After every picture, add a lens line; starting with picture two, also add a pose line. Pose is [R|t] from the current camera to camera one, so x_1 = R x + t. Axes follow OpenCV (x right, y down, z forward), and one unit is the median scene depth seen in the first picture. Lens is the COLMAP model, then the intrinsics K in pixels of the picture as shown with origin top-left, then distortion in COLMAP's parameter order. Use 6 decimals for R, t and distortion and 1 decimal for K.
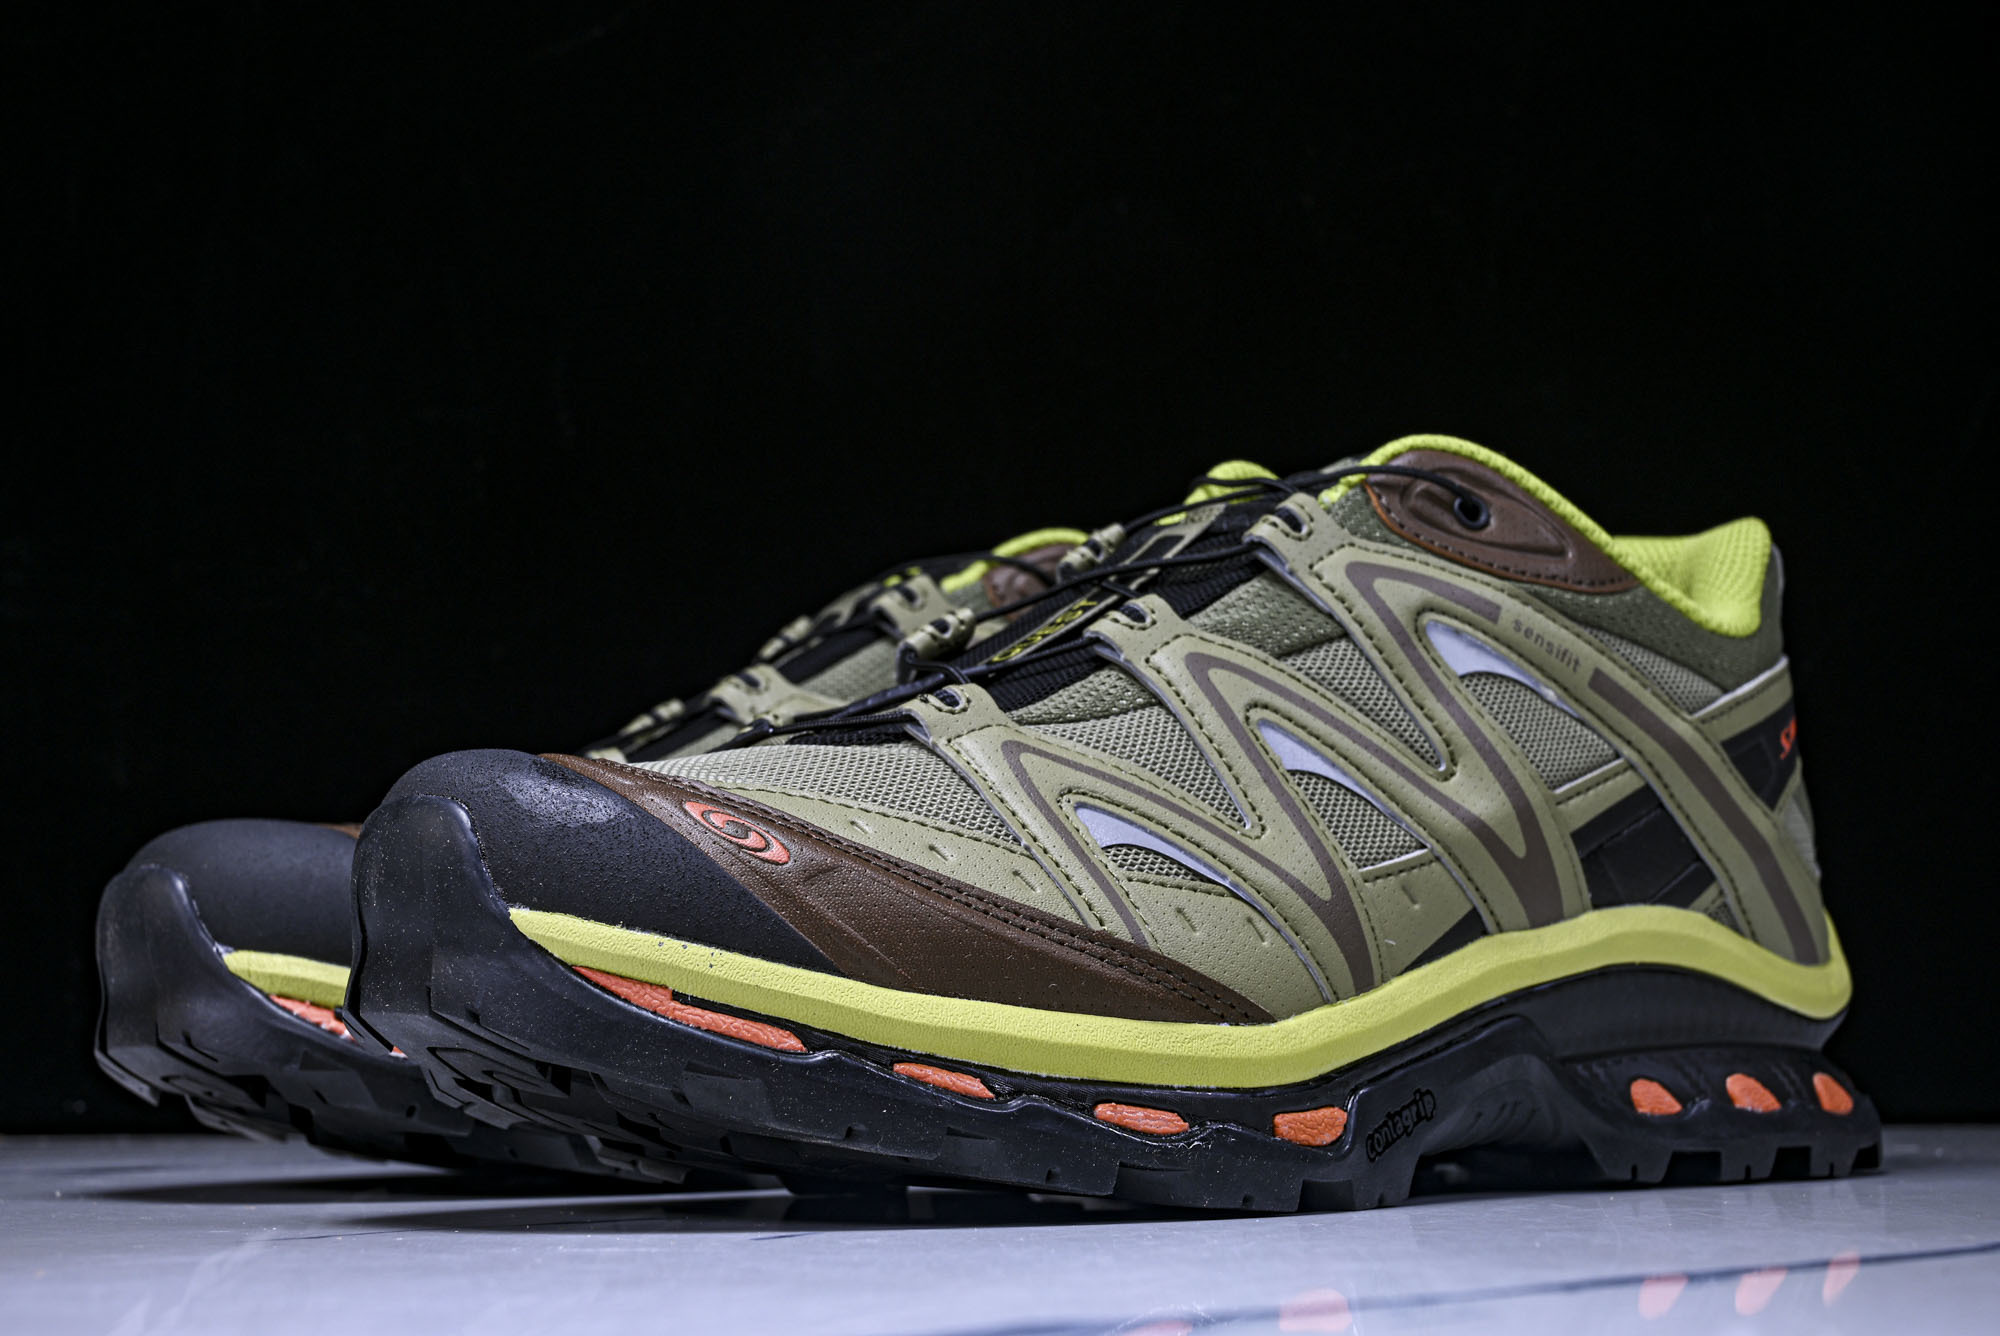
lens RADIAL K [[3262.2, 0, 999.6], [0, 3262.2, 662.6], [0, 0, 1]] dist [-0.070850, 0.000000]
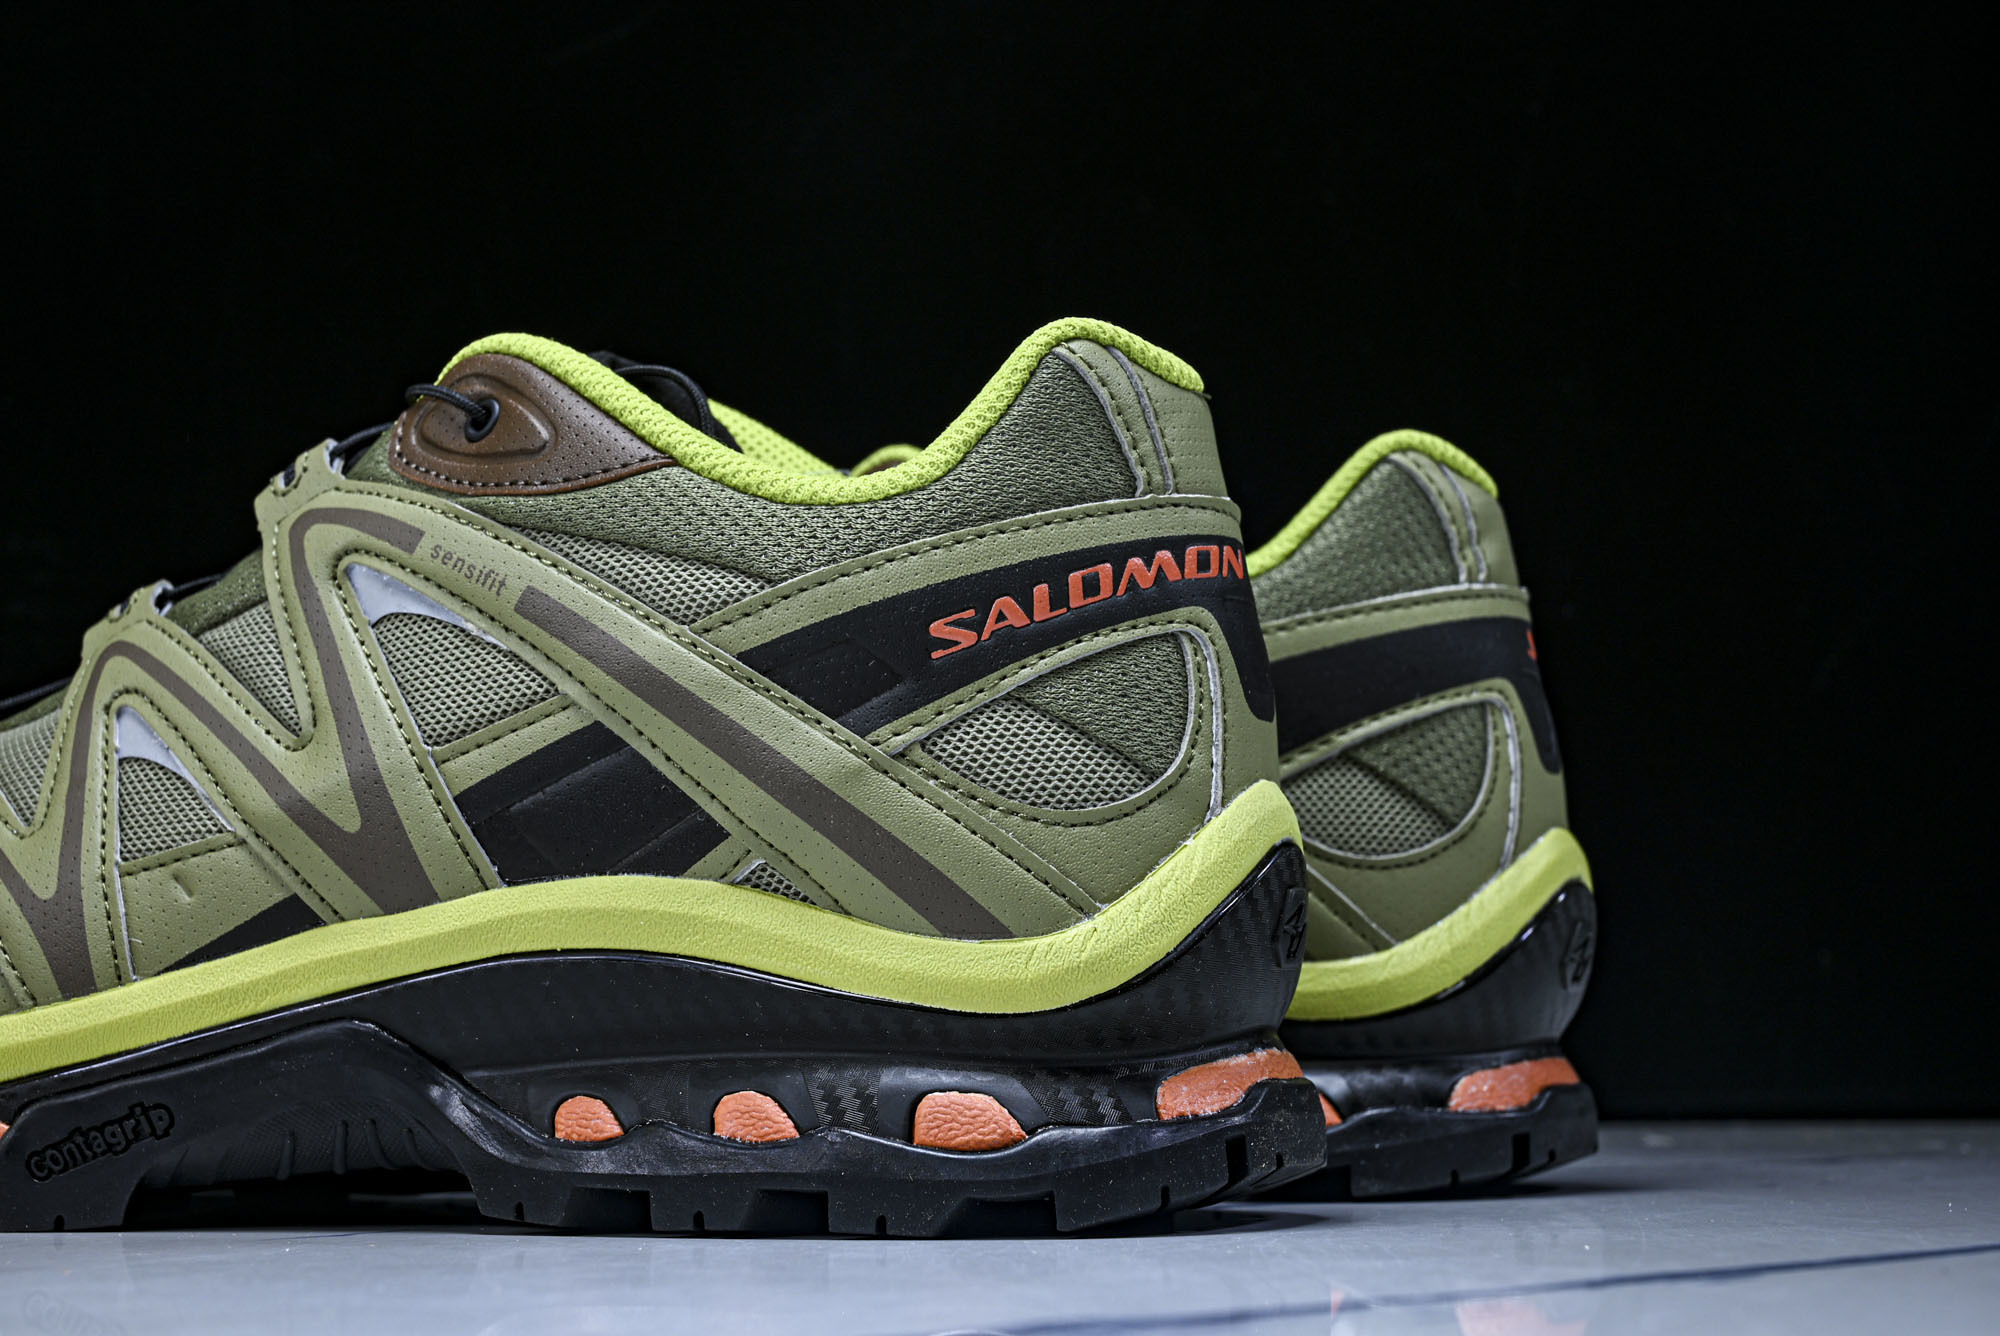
lens RADIAL K [[3262.2, 0, 1006.6], [0, 3262.2, 659.4], [0, 0, 1]] dist [-0.070850, 0.000000]
pose [[0.481313, -0.108352, -0.869826, 0.970438], [0.107227, 0.992156, -0.064257, 0.086907], [0.869966, -0.062341, 0.489155, 0.729948]]
